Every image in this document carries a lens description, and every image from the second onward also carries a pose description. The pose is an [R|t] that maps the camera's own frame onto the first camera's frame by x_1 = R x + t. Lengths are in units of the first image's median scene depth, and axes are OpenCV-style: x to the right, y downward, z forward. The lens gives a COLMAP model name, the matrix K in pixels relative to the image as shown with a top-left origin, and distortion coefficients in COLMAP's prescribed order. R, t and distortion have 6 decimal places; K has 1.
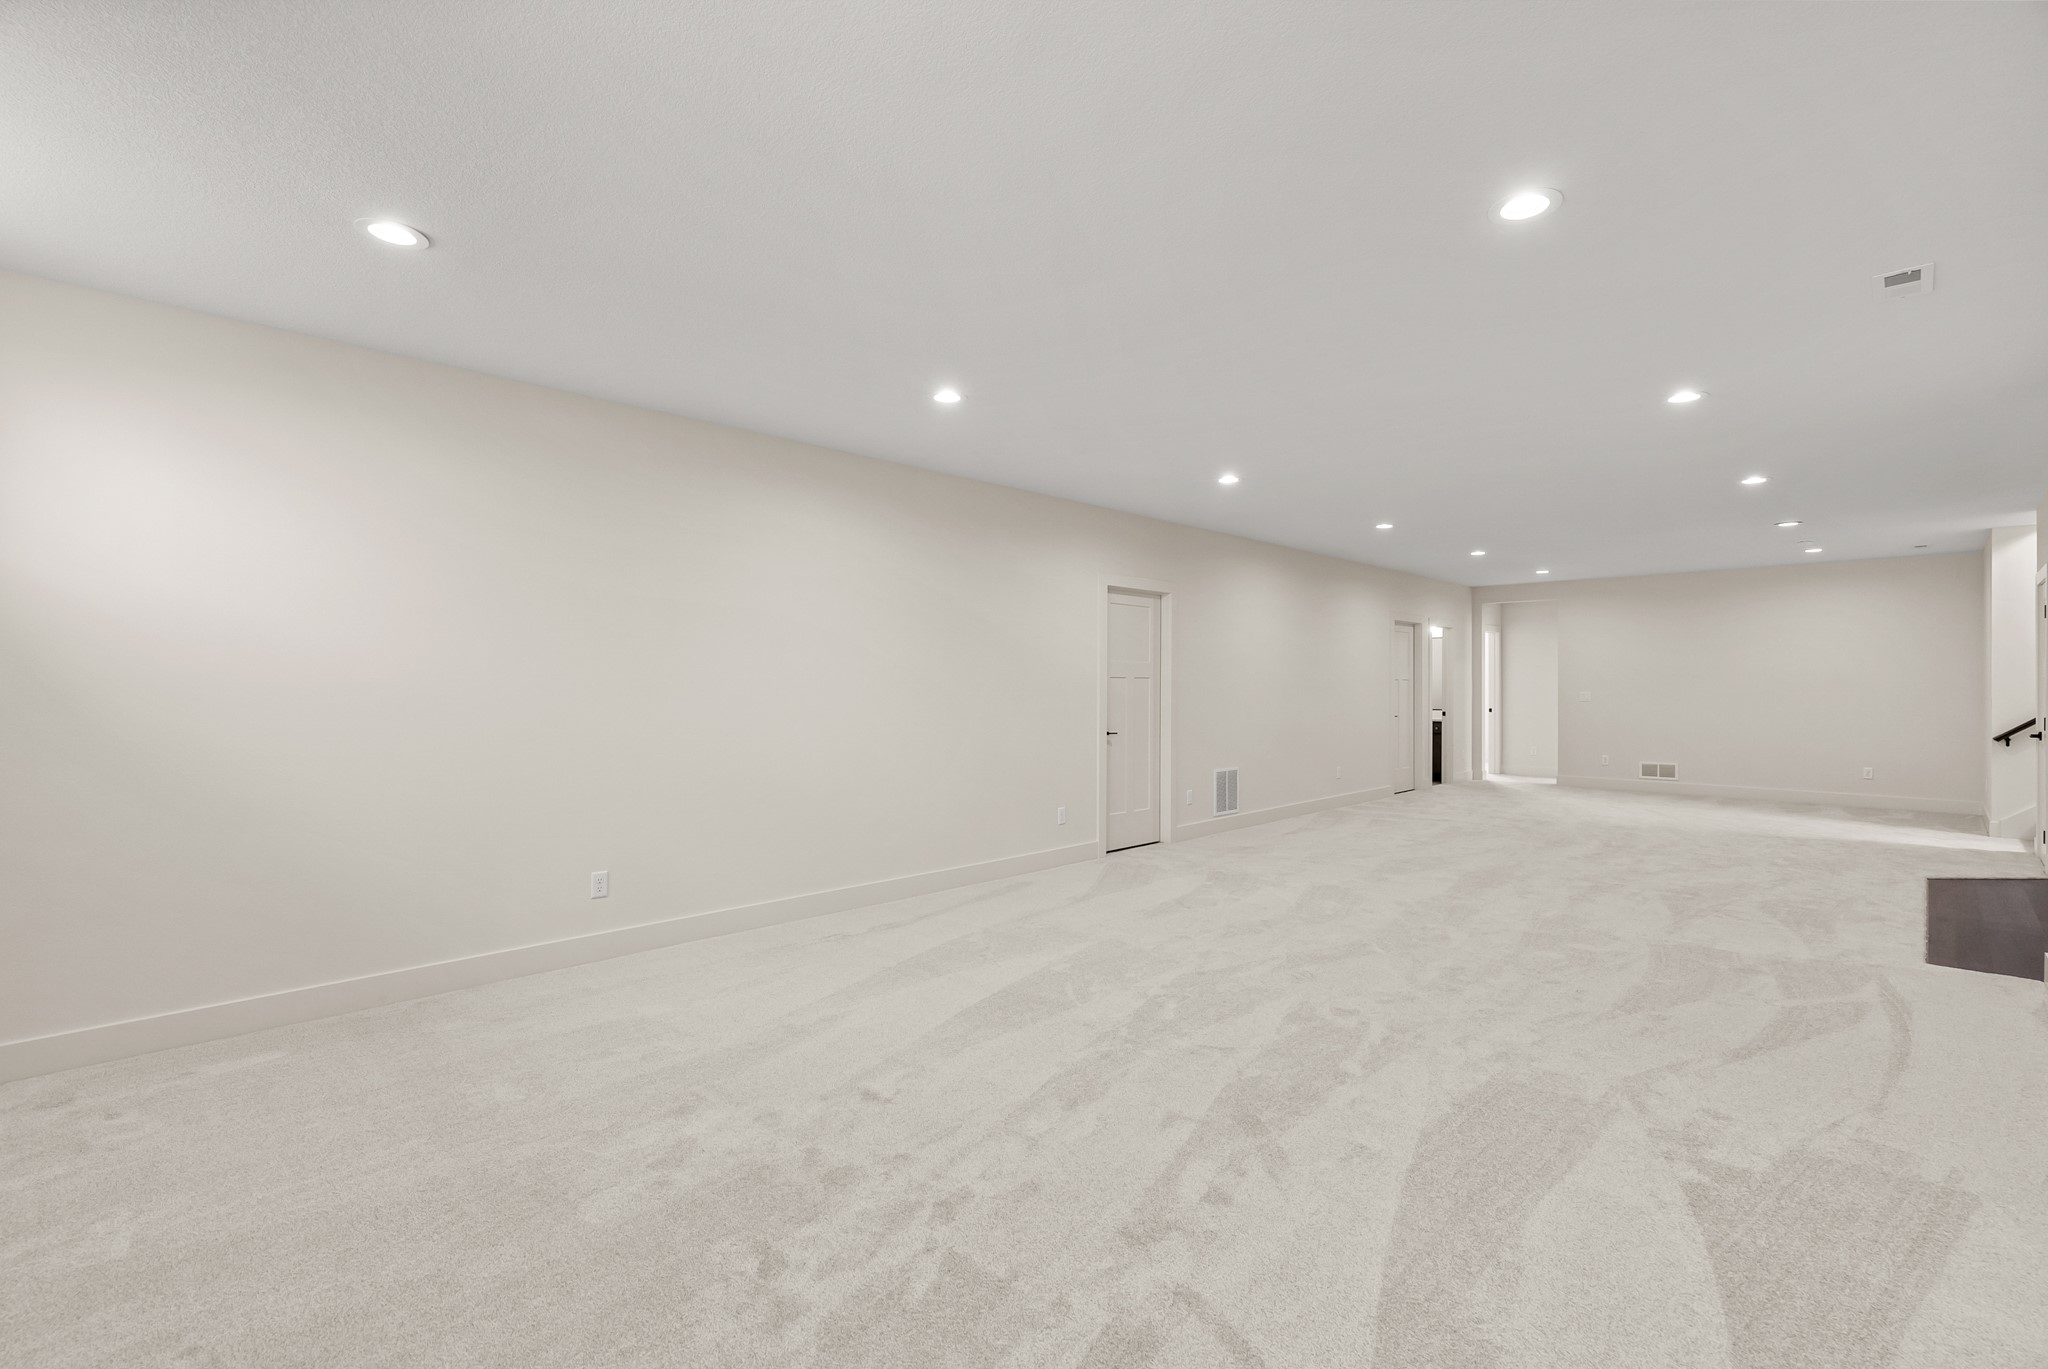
lens RADIAL K [[961.8, 0, 1024.0], [0, 961.8, 684.5], [0, 0, 1]] dist [-0.002966, -0.000336]
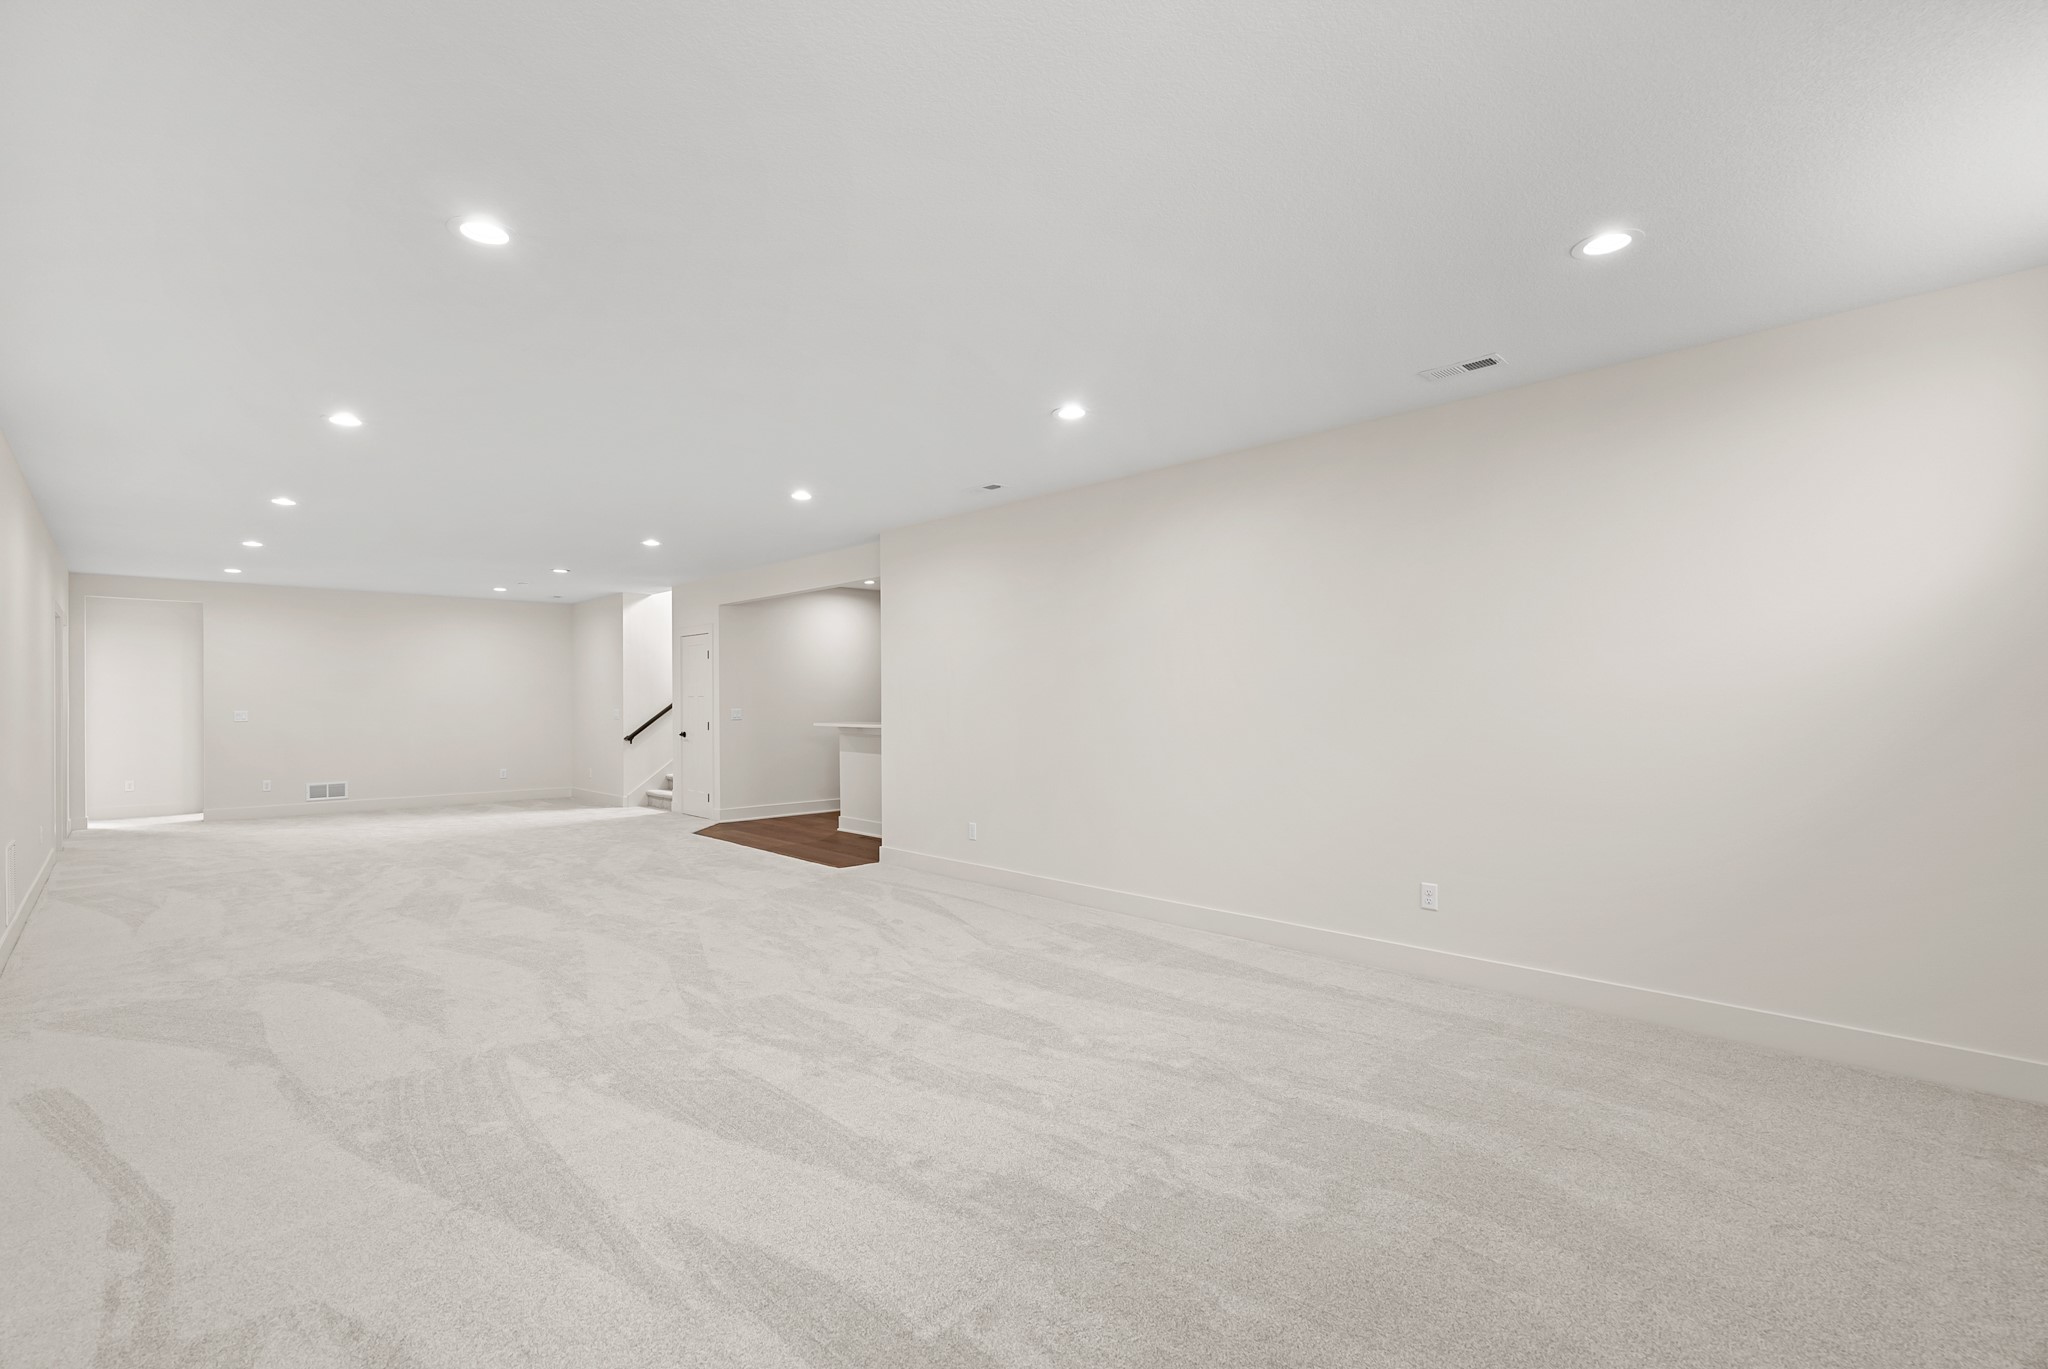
lens RADIAL K [[961.8, 0, 1024.0], [0, 961.8, 684.5], [0, 0, 1]] dist [-0.002966, -0.000336]
pose [[-0.014309, 0.020329, 0.999691, -0.420172], [0.000912, 0.999793, -0.020318, 0.003591], [-0.999897, 0.000621, -0.014325, 0.406635]]
